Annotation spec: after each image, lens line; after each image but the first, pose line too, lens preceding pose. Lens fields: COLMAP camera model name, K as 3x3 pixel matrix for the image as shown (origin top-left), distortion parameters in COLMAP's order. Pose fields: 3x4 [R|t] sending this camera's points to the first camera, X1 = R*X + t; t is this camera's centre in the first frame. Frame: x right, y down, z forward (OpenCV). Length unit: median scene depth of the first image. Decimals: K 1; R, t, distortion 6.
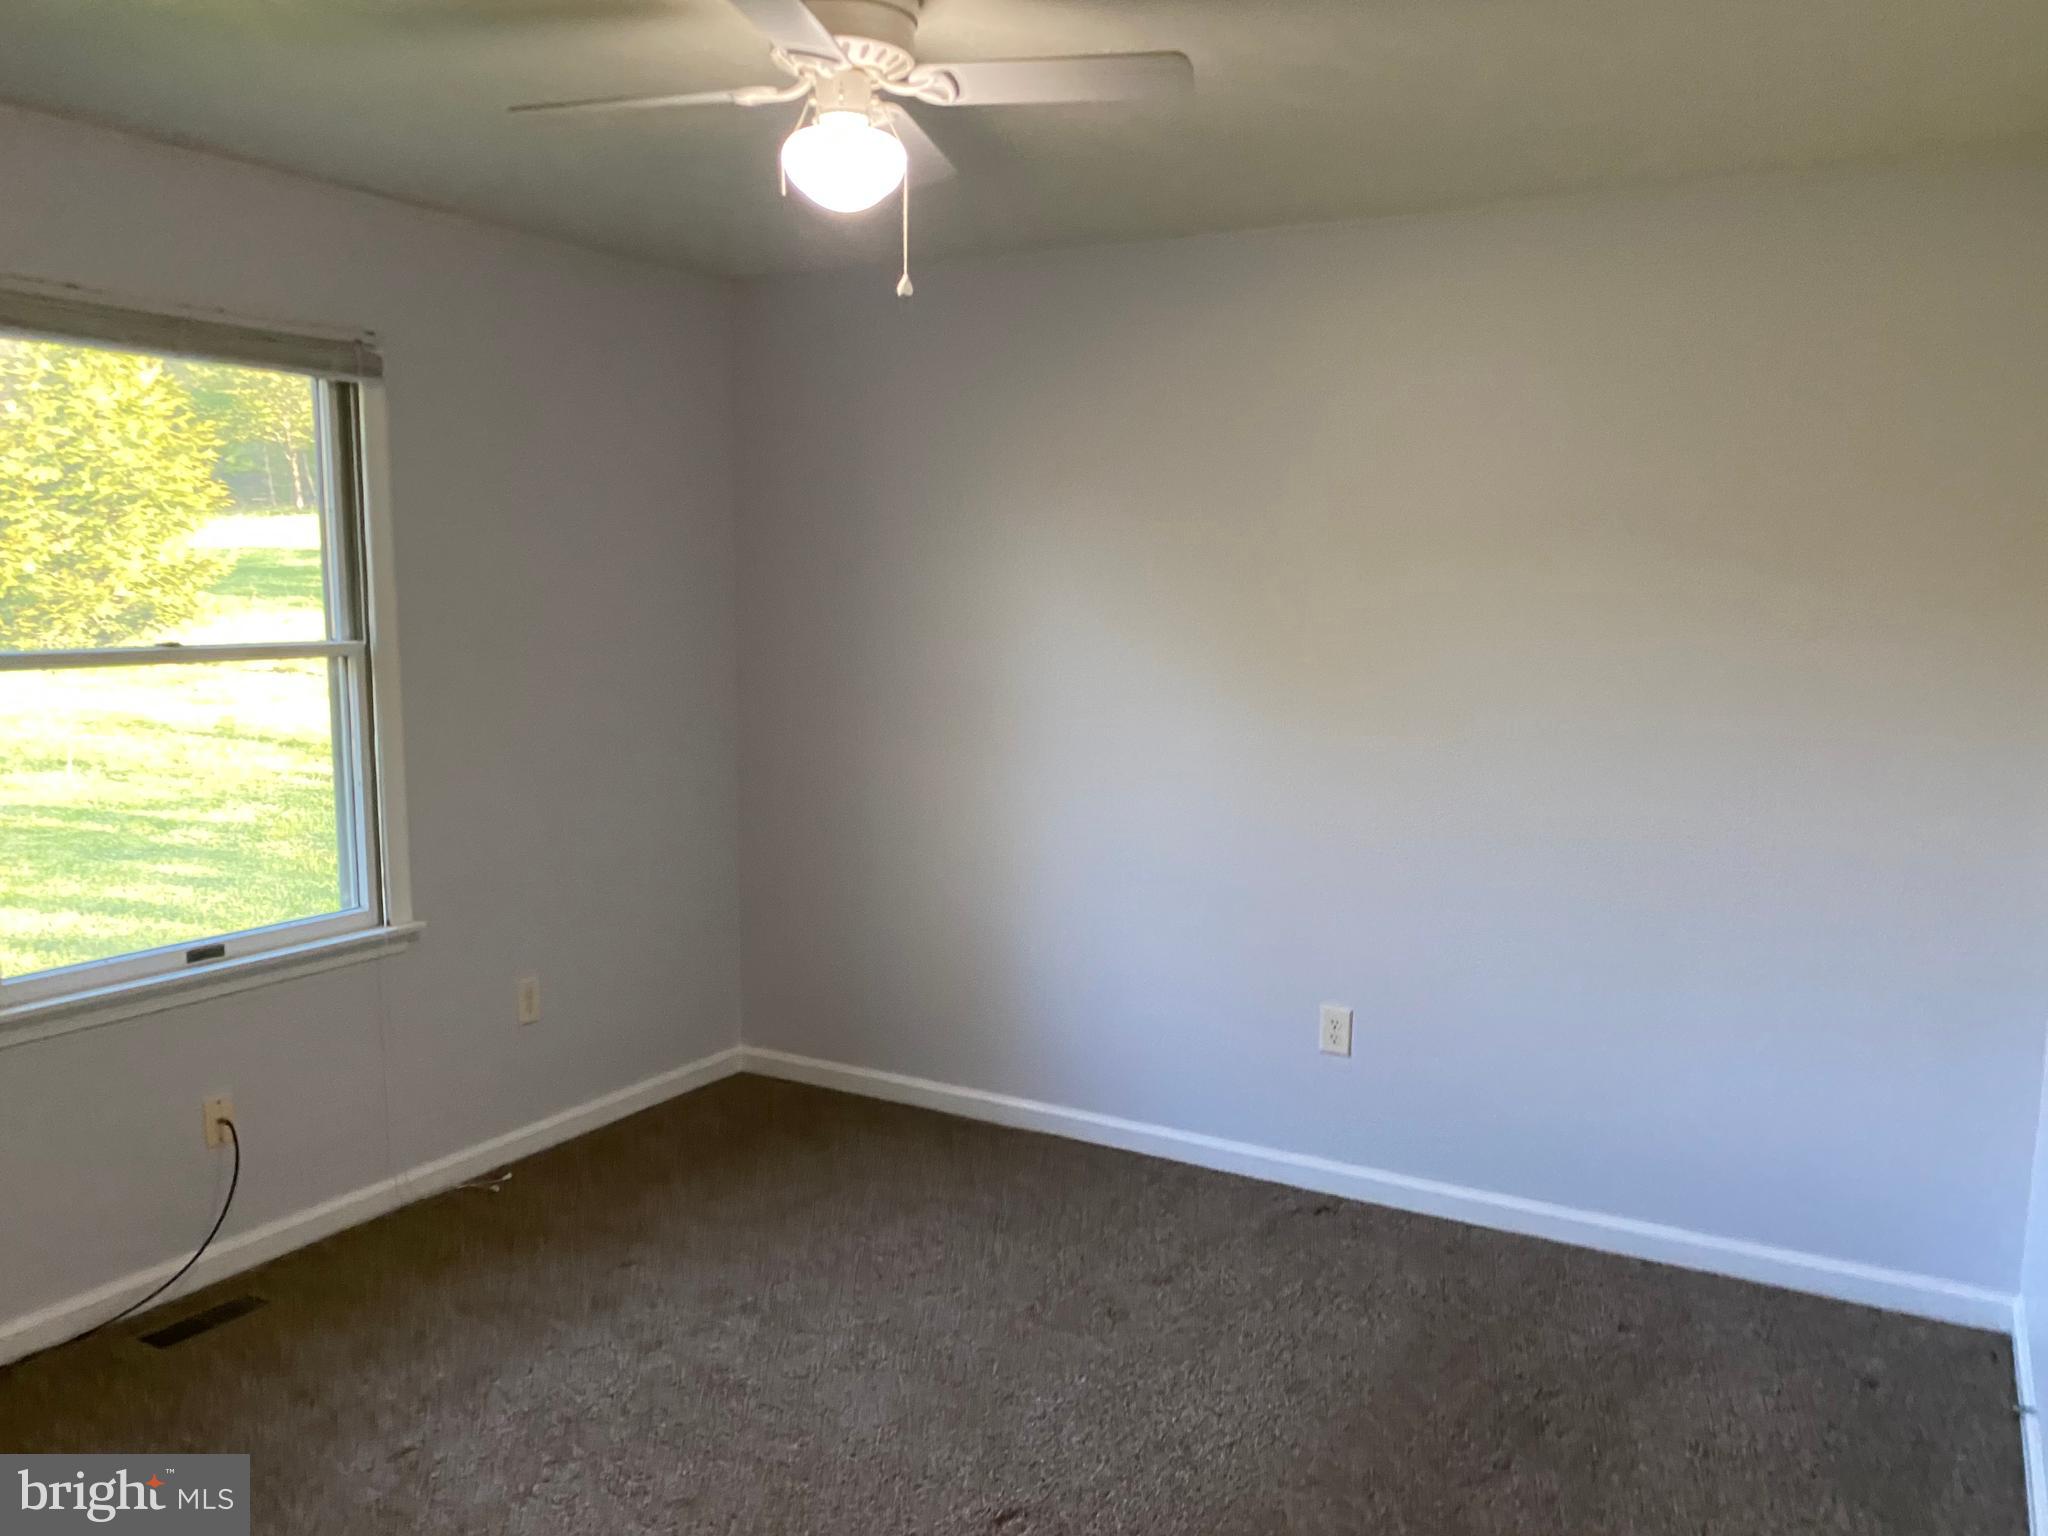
lens RADIAL K [[1575.3, 0, 1024.0], [0, 1575.3, 768.0], [0, 0, 1]] dist [0.012758, -0.002588]
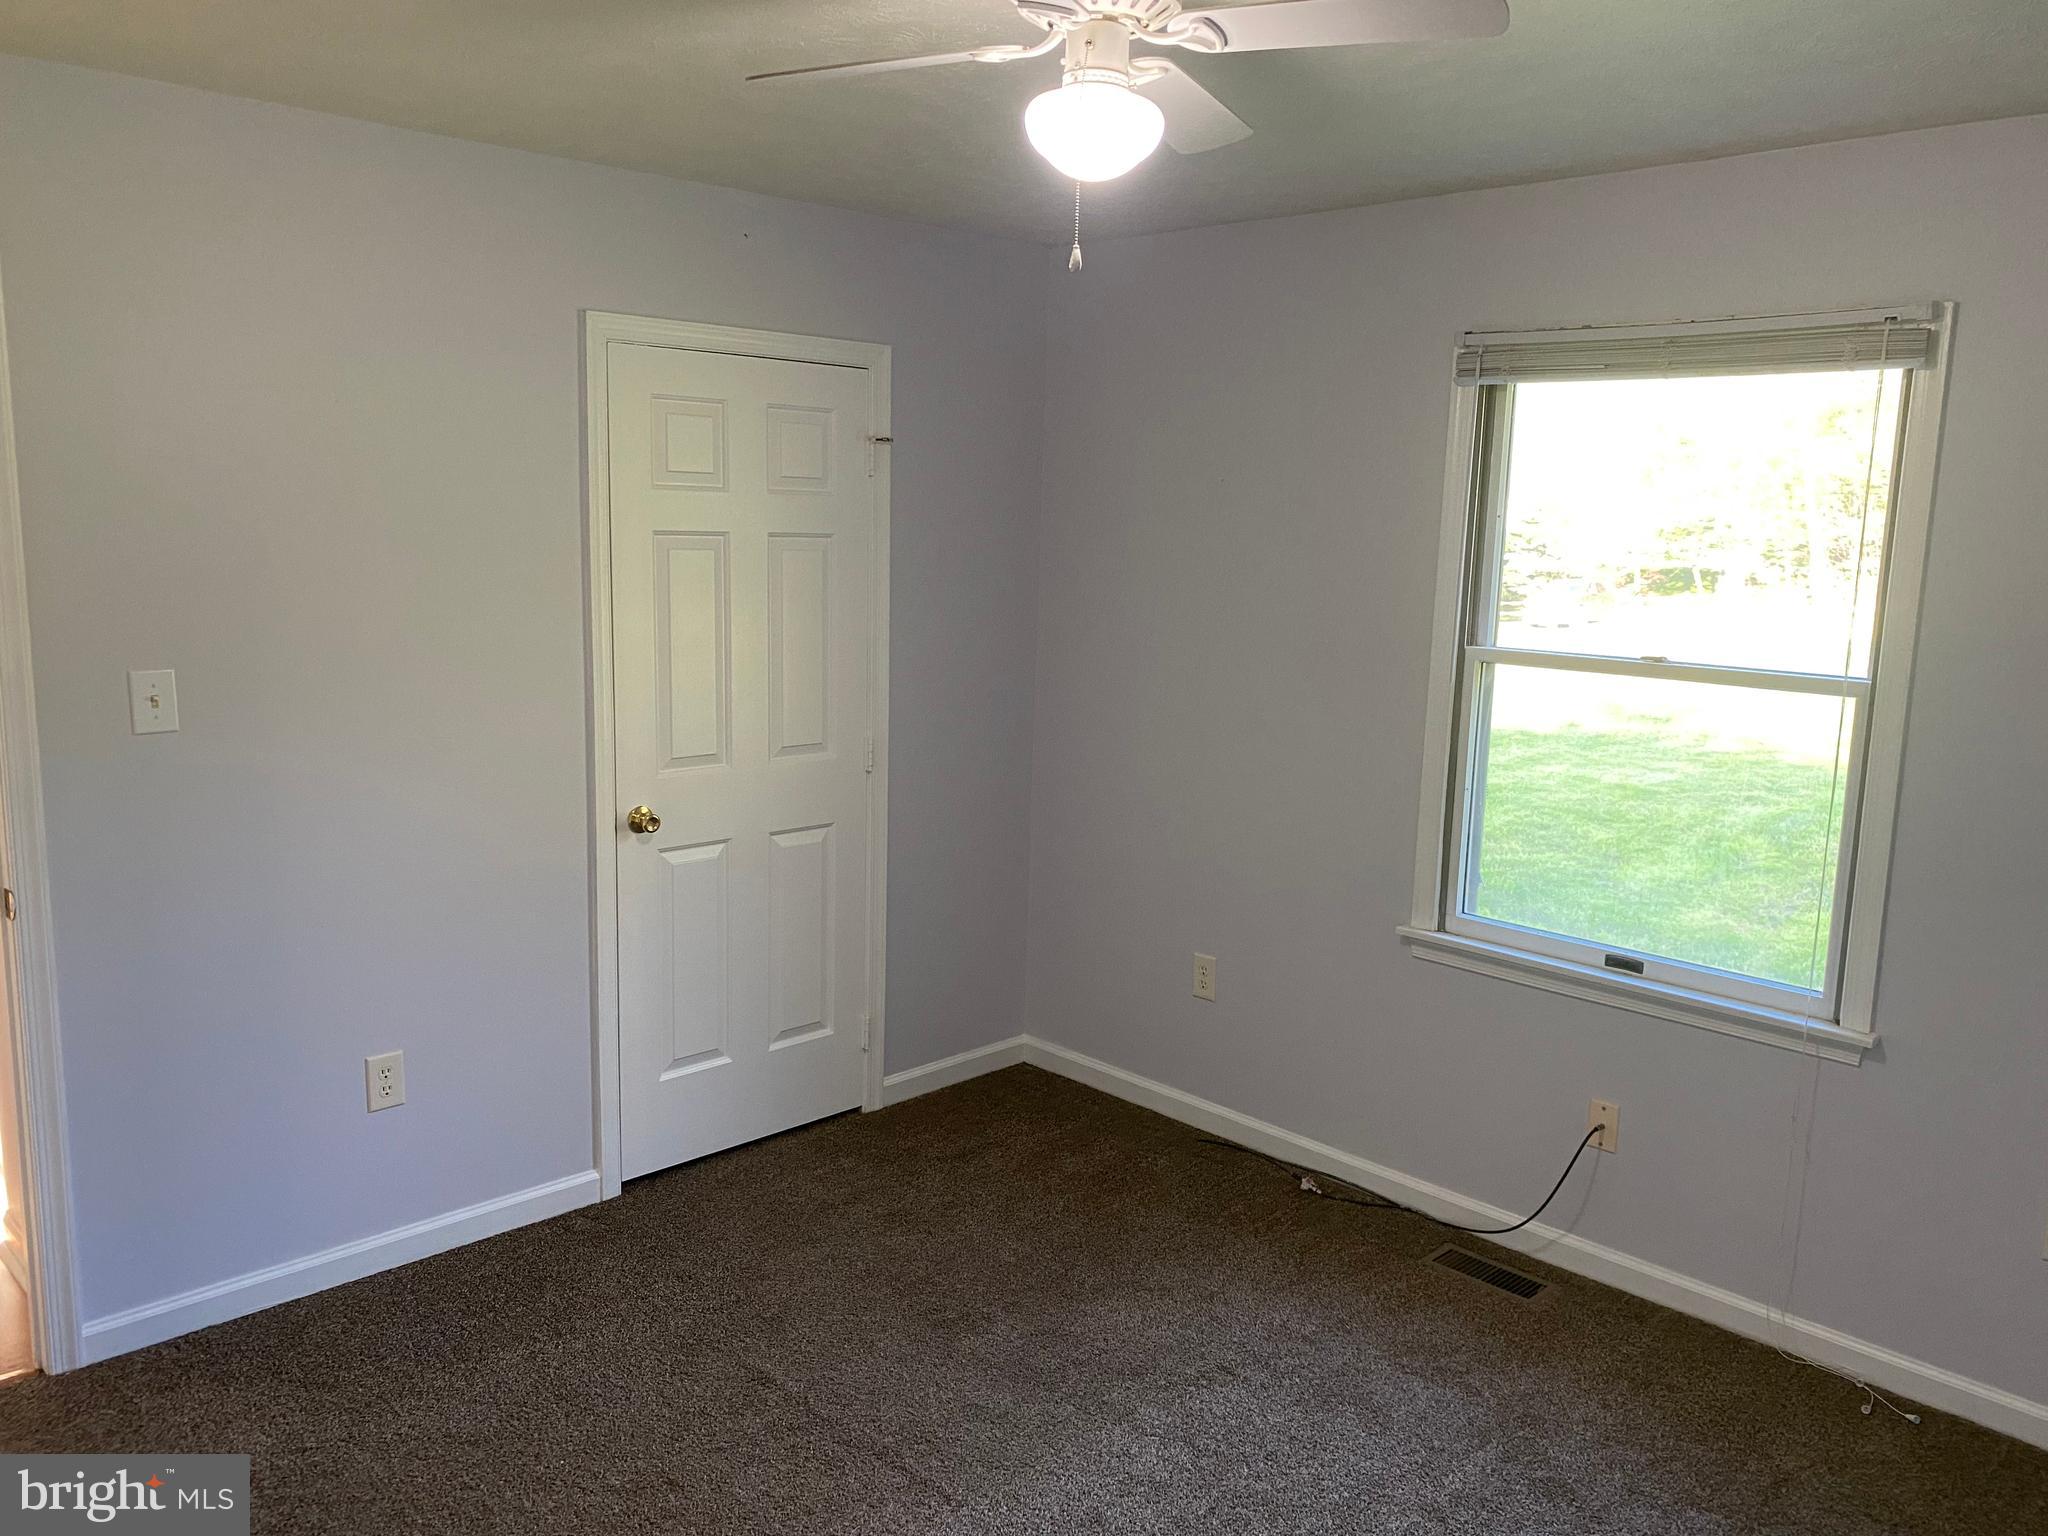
lens RADIAL K [[1568.7, 0, 991.3], [0, 1568.7, 765.9], [0, 0, 1]] dist [0.020612, -0.003242]
pose [[-0.205778, 0.131254, -0.969757, 0.524764], [-0.180152, 0.968947, 0.169372, -0.102849], [0.961873, 0.209557, -0.175742, 0.760287]]
